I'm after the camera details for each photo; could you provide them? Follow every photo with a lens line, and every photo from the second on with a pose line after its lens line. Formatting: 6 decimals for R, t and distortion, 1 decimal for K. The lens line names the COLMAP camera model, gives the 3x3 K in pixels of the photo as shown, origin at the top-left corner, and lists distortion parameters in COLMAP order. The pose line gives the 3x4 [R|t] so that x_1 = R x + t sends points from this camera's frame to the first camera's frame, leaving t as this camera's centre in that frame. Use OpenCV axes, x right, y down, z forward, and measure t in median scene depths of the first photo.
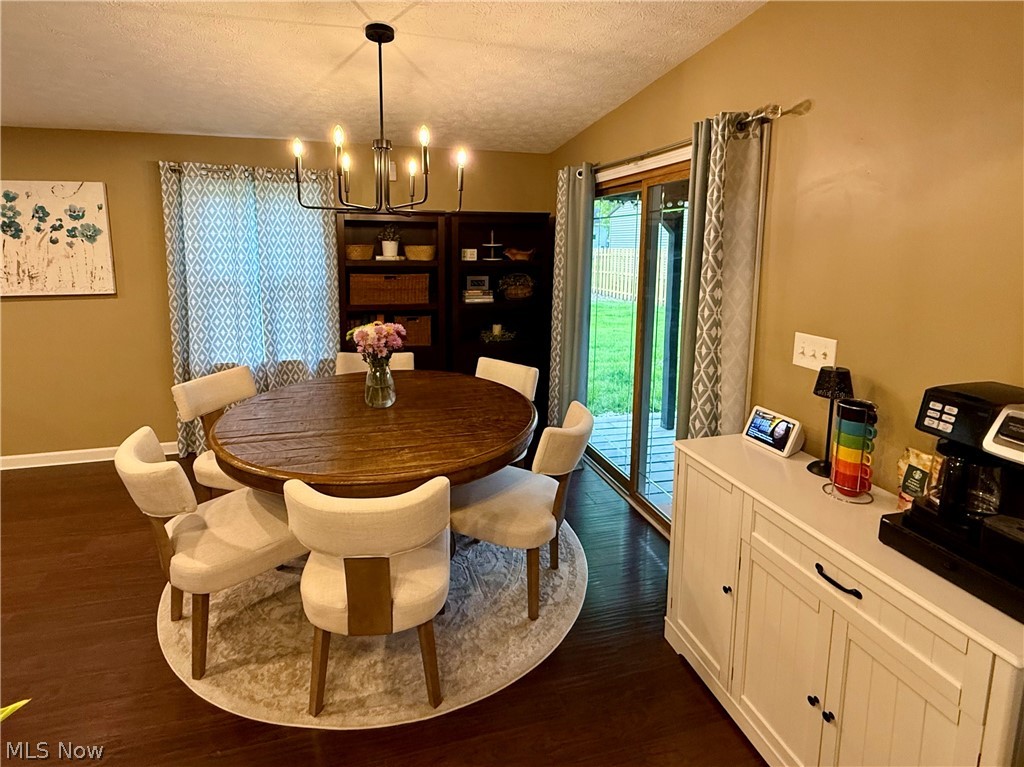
lens RADIAL K [[502.9, 0, 480.0], [0, 502.9, 311.1], [0, 0, 1]] dist [-0.000969, 0.002200]
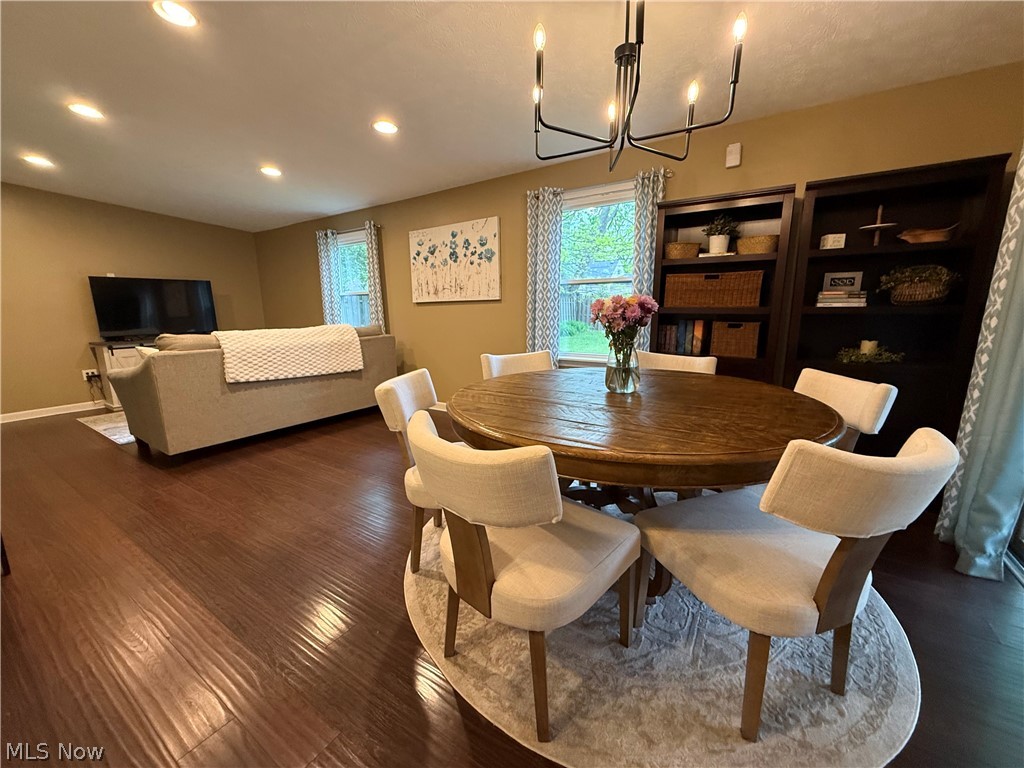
lens RADIAL K [[406.5, 0, 512.6], [0, 406.5, 384.9], [0, 0, 1]] dist [0.000577, -0.000650]
pose [[0.680363, 0.126402, -0.721892, 0.164897], [-0.080468, 0.991943, 0.097848, 0.107185], [0.728444, -0.008483, 0.685053, 0.326838]]
